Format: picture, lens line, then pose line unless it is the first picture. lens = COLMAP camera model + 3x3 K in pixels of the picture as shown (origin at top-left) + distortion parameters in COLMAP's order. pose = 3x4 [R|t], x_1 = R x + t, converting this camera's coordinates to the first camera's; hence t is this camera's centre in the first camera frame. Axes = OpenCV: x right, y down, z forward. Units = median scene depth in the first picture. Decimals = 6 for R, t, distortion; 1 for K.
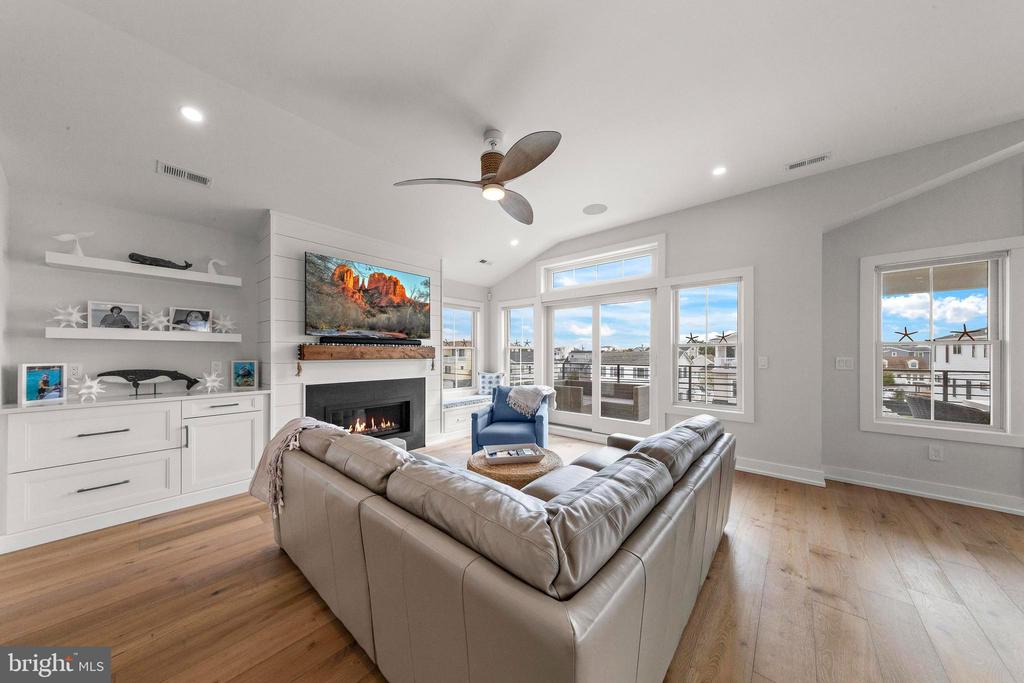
lens RADIAL K [[325.2, 0, 515.4], [0, 325.2, 352.1], [0, 0, 1]] dist [0.005805, -0.000227]
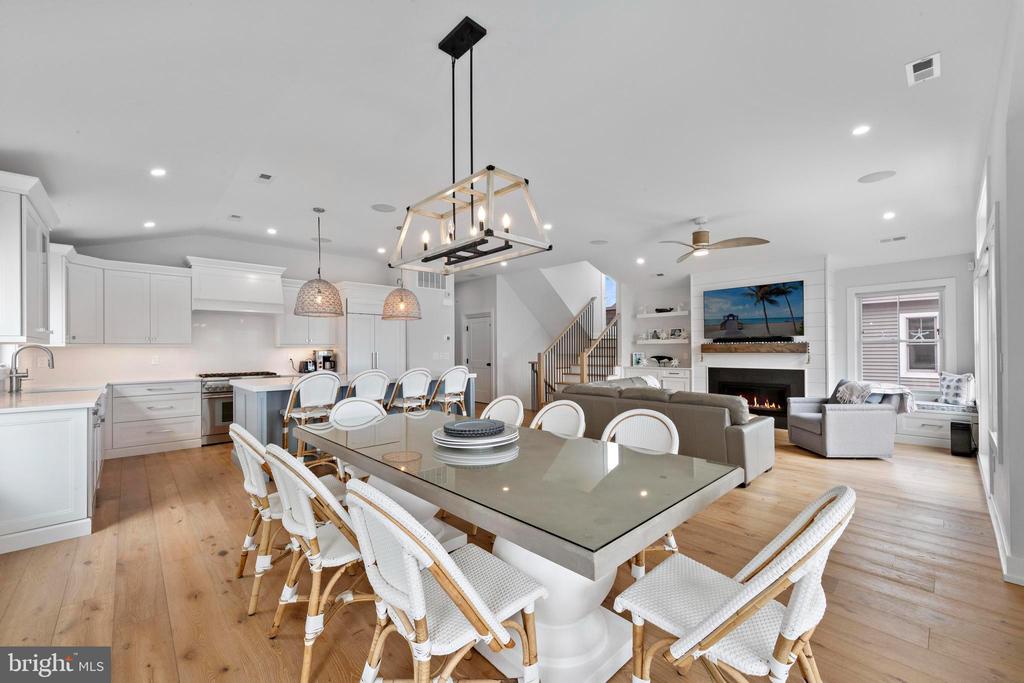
lens RADIAL K [[404.2, 0, 513.3], [0, 404.2, 348.4], [0, 0, 1]] dist [0.002973, -0.000856]
pose [[-0.106424, -0.003972, -0.994313, 1.853442], [0.009598, 0.999941, -0.005022, 0.002039], [0.994275, -0.010077, -0.106380, 0.230720]]
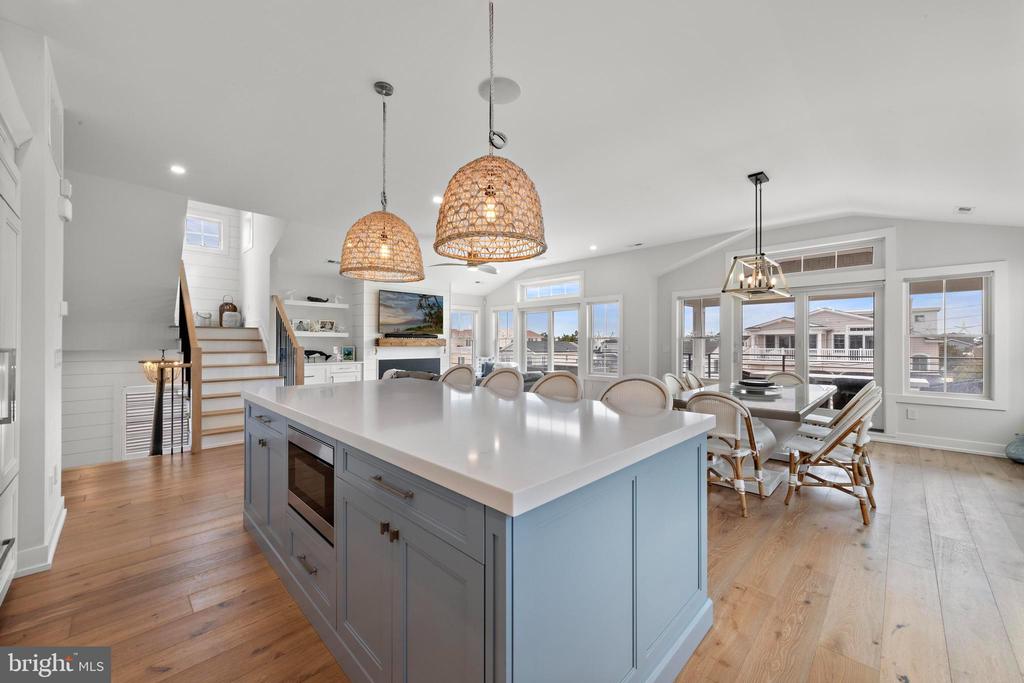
lens RADIAL K [[390.9, 0, 514.3], [0, 390.9, 343.7], [0, 0, 1]] dist [0.005683, 0.000594]
pose [[0.997168, 0.002886, -0.075156, 0.360074], [-0.002372, 0.999973, 0.006930, -0.011374], [0.075174, -0.006732, 0.997148, -1.385695]]
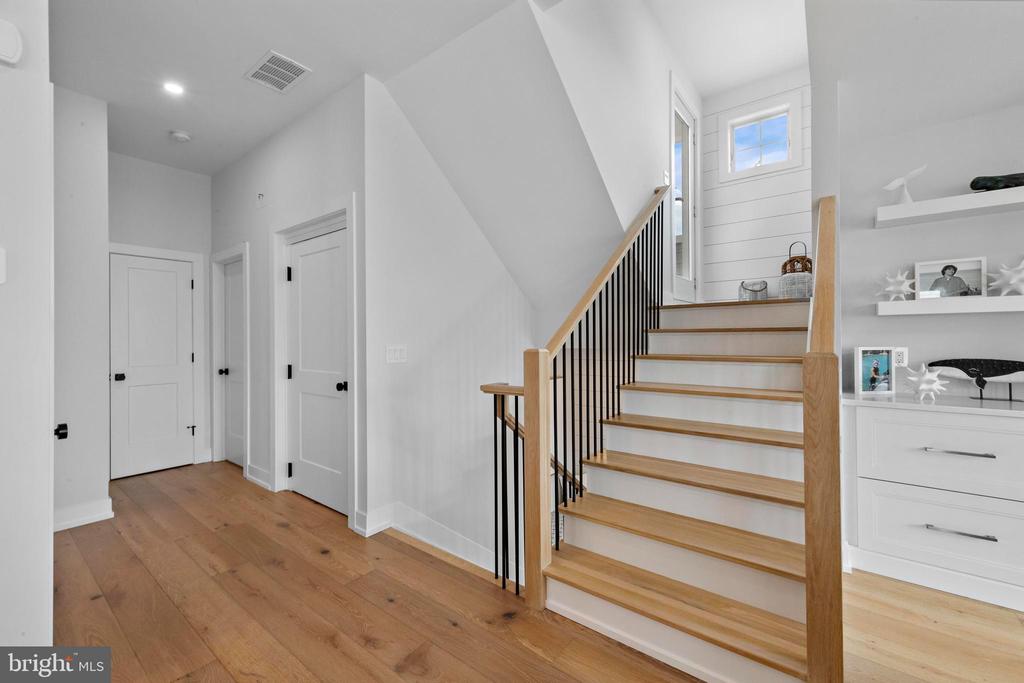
lens RADIAL K [[438.7, 0, 501.6], [0, 438.7, 335.7], [0, 0, 1]] dist [0.001045, 0.000969]
pose [[0.029086, -0.003084, -0.999572, -0.309384], [0.011932, 0.999925, -0.002738, -0.001091], [0.999506, -0.011848, 0.029121, 0.036857]]
